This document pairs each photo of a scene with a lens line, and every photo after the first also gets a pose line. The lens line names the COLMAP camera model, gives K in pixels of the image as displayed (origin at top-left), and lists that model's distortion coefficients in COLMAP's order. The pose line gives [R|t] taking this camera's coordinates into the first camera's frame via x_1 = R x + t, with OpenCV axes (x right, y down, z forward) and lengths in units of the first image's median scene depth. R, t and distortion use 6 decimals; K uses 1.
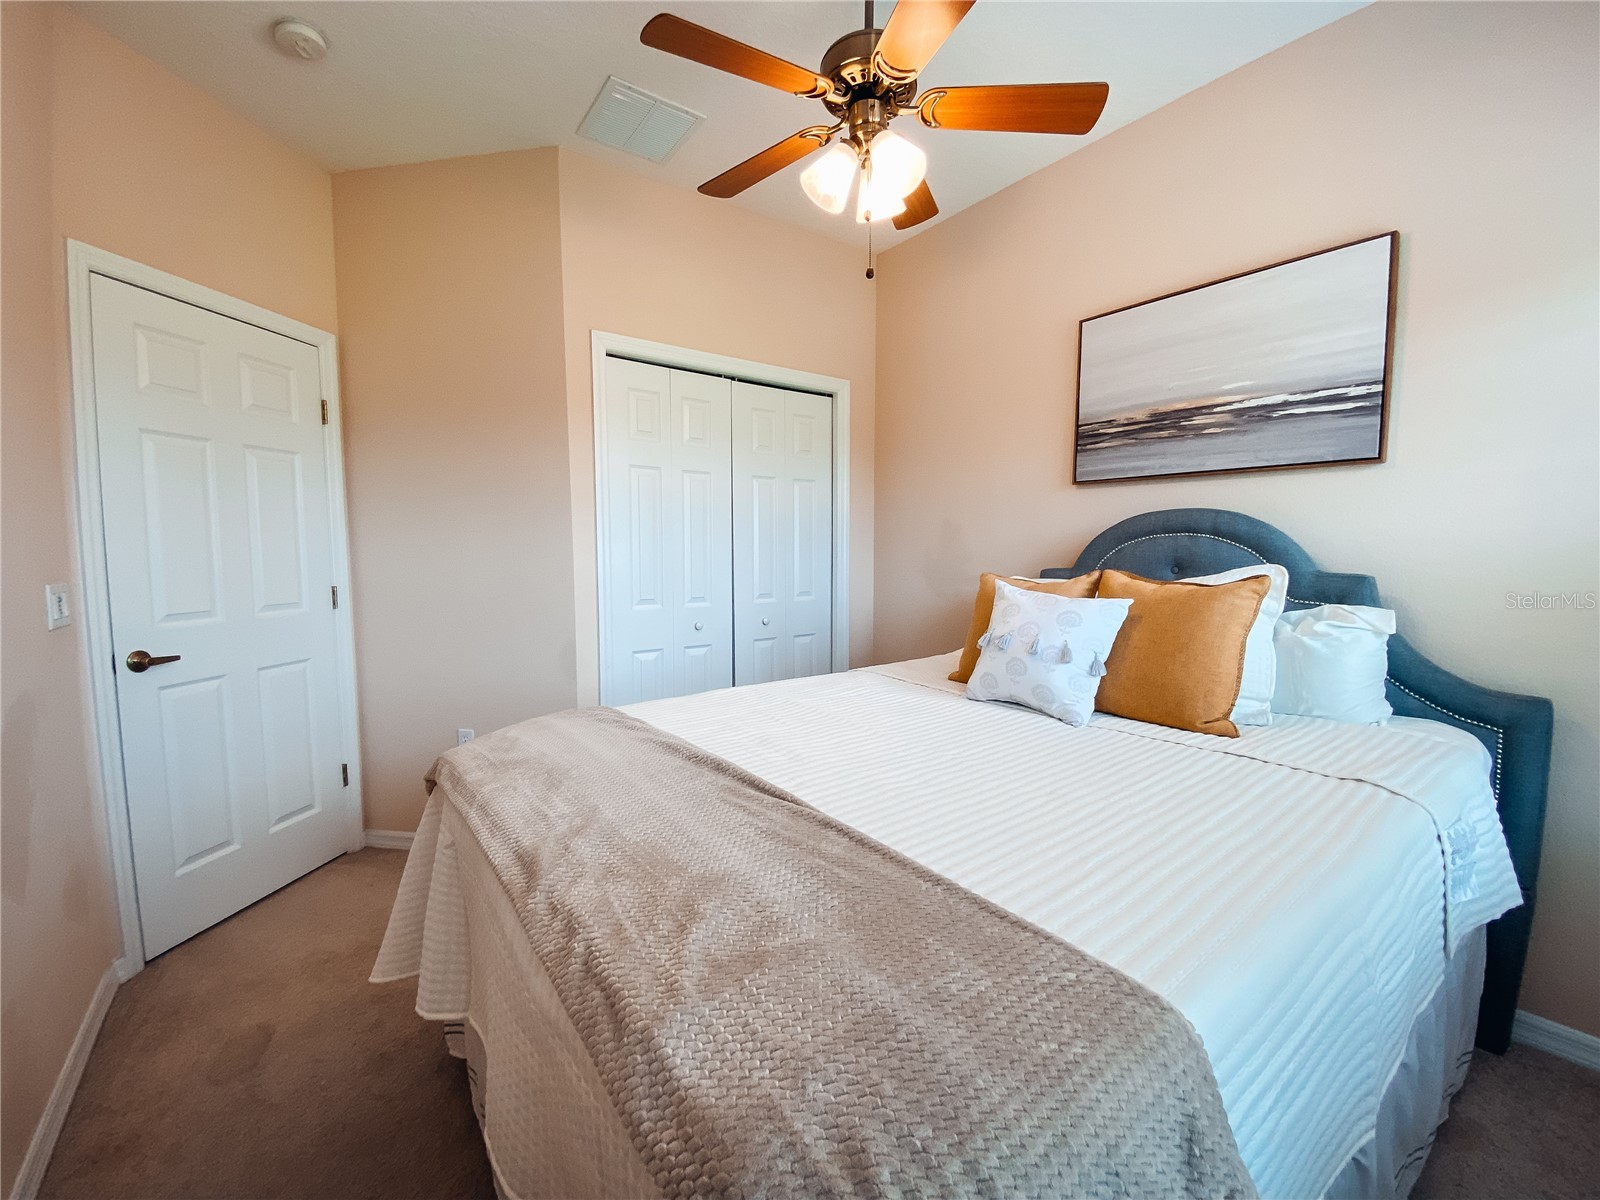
lens RADIAL K [[644.5, 0, 801.6], [0, 644.5, 598.0], [0, 0, 1]] dist [0.027212, -0.024785]
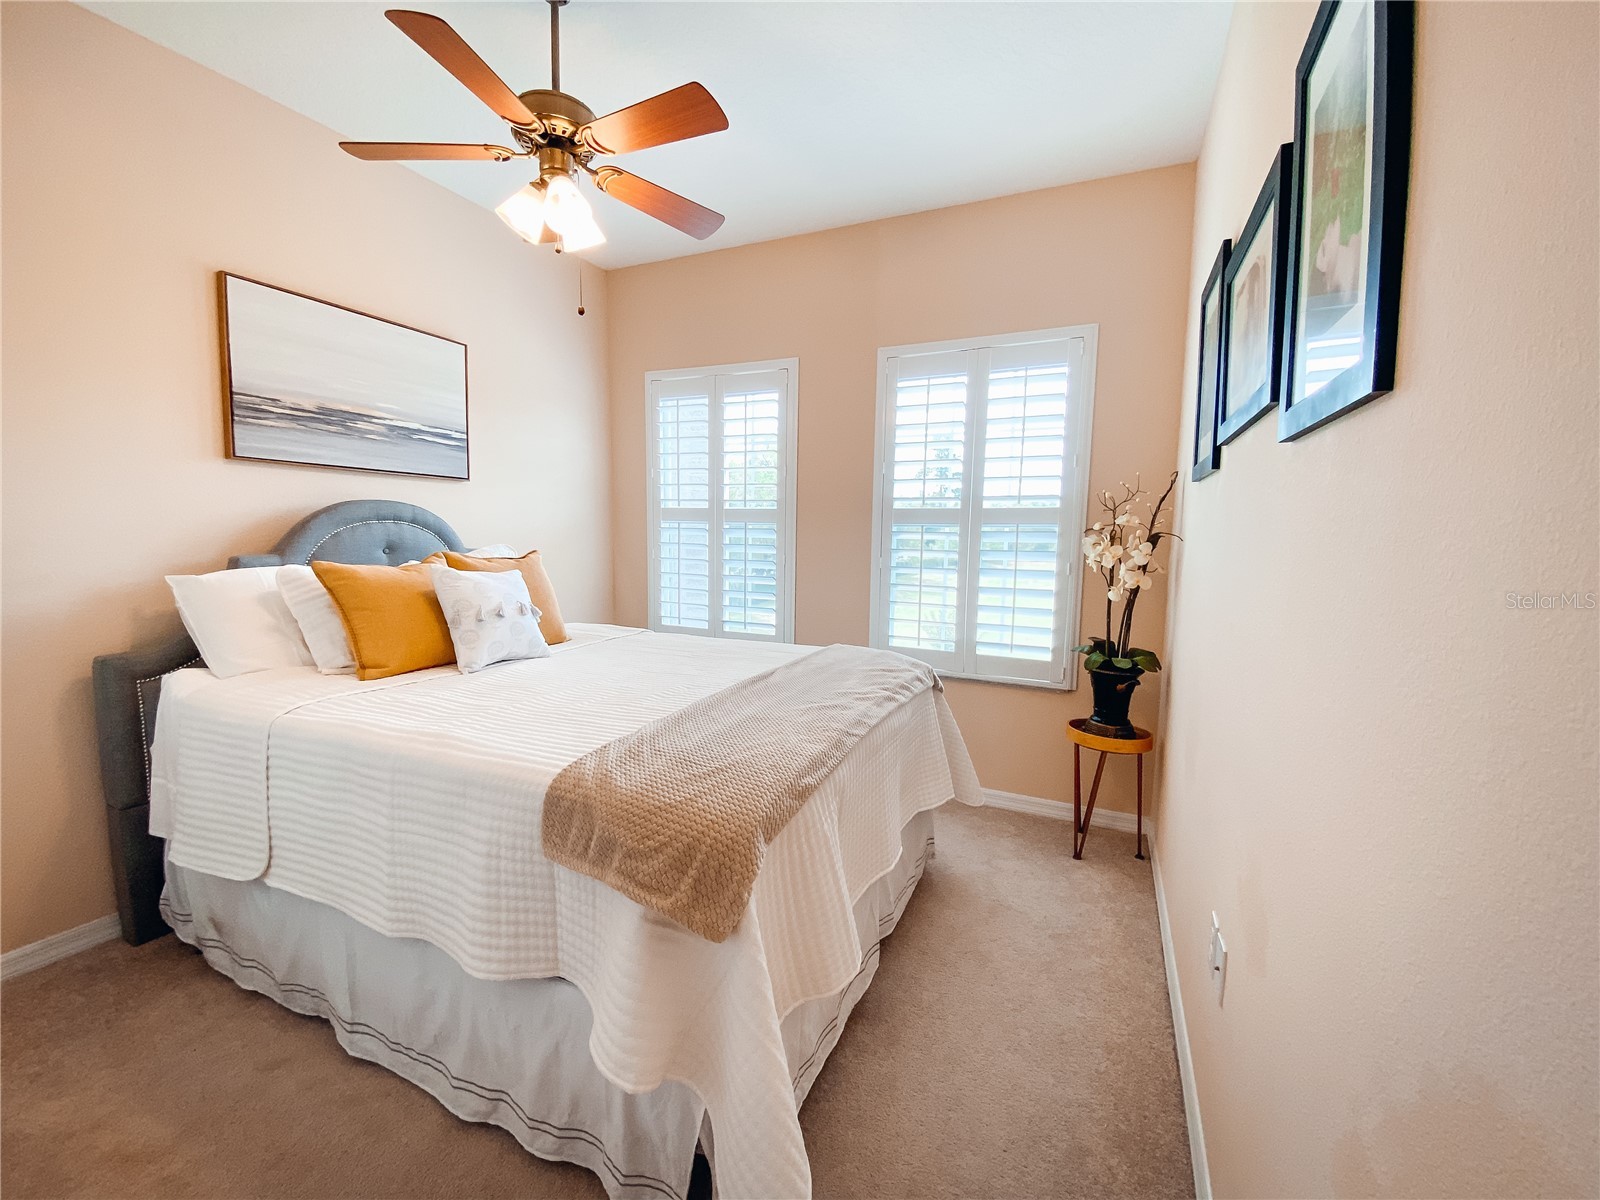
lens RADIAL K [[644.5, 0, 801.6], [0, 644.5, 598.0], [0, 0, 1]] dist [0.027212, -0.024785]
pose [[-0.442716, -0.095194, 0.891595, -0.875774], [0.054927, 0.989602, 0.132932, -0.077819], [-0.894978, 0.107824, -0.432884, 0.868505]]
